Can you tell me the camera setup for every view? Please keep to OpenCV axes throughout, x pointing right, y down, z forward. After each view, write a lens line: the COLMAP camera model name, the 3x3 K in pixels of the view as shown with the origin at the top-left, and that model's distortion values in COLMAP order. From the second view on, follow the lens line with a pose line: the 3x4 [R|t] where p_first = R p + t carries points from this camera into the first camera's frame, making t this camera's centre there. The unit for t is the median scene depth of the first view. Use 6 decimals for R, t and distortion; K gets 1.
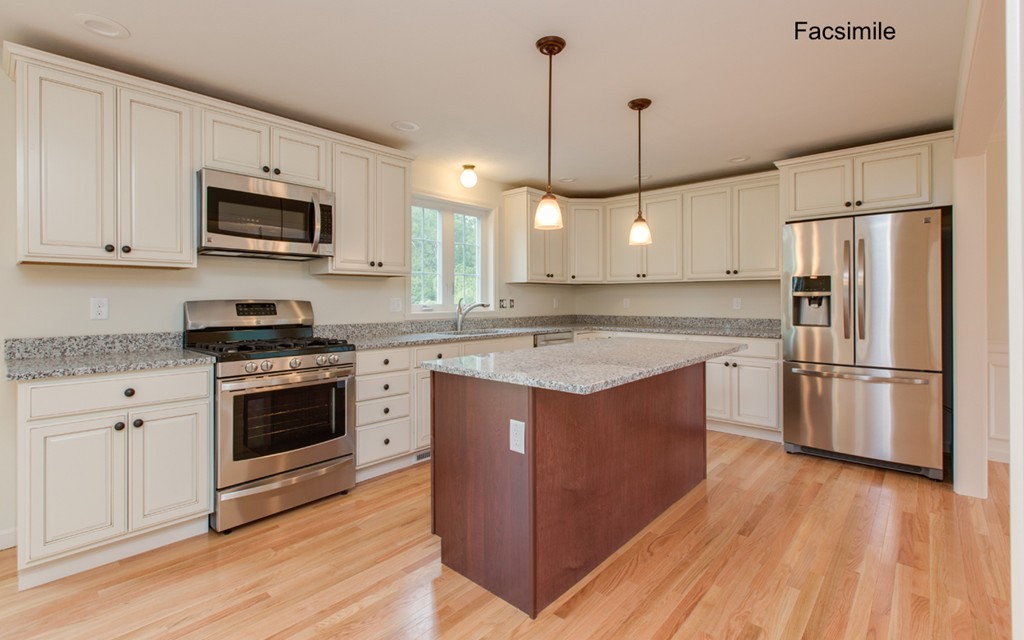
lens RADIAL K [[477.4, 0, 512.1], [0, 477.4, 300.2], [0, 0, 1]] dist [-0.000219, -0.000003]
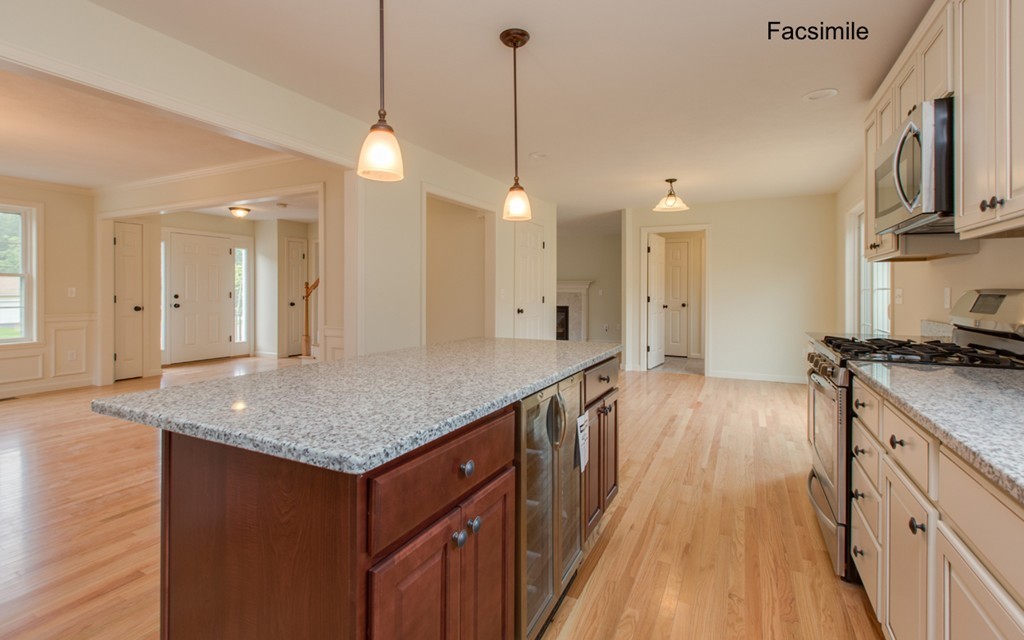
lens RADIAL K [[463.6, 0, 510.3], [0, 463.6, 296.0], [0, 0, 1]] dist [0.001289, 0.000023]
pose [[-0.970240, 0.004444, -0.242106, 0.277415], [0.003657, 0.999986, 0.003699, 0.006552], [0.242119, 0.002703, -0.970243, 1.635581]]
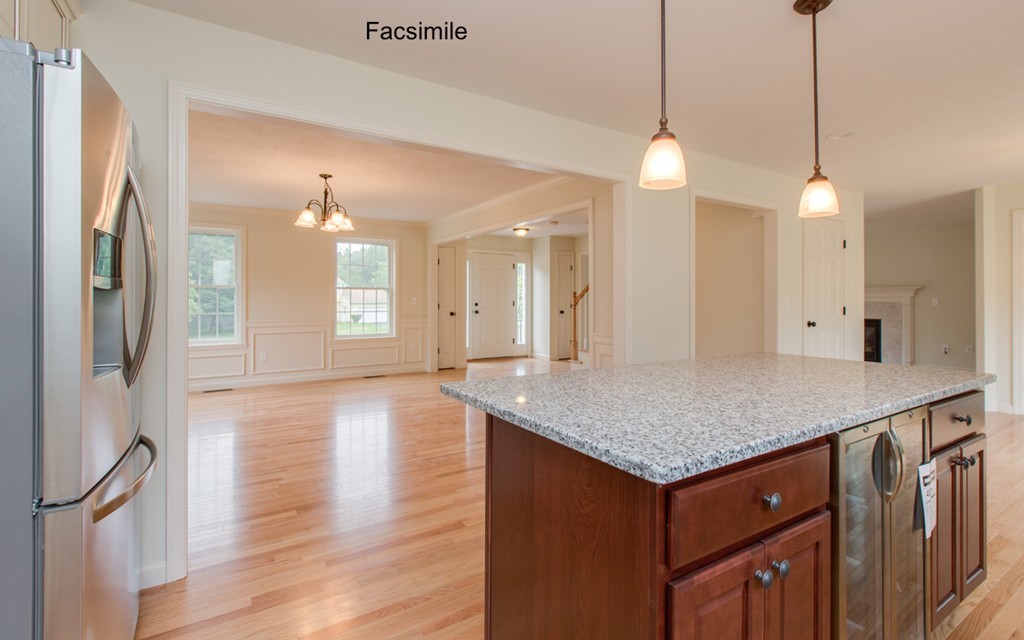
lens RADIAL K [[462.2, 0, 509.0], [0, 462.2, 300.4], [0, 0, 1]] dist [0.000374, 0.000250]
pose [[-0.954308, 0.001177, 0.298822, 0.300801], [-0.000911, 0.999976, -0.006850, 0.005951], [-0.298823, -0.006810, -0.954284, 1.636477]]
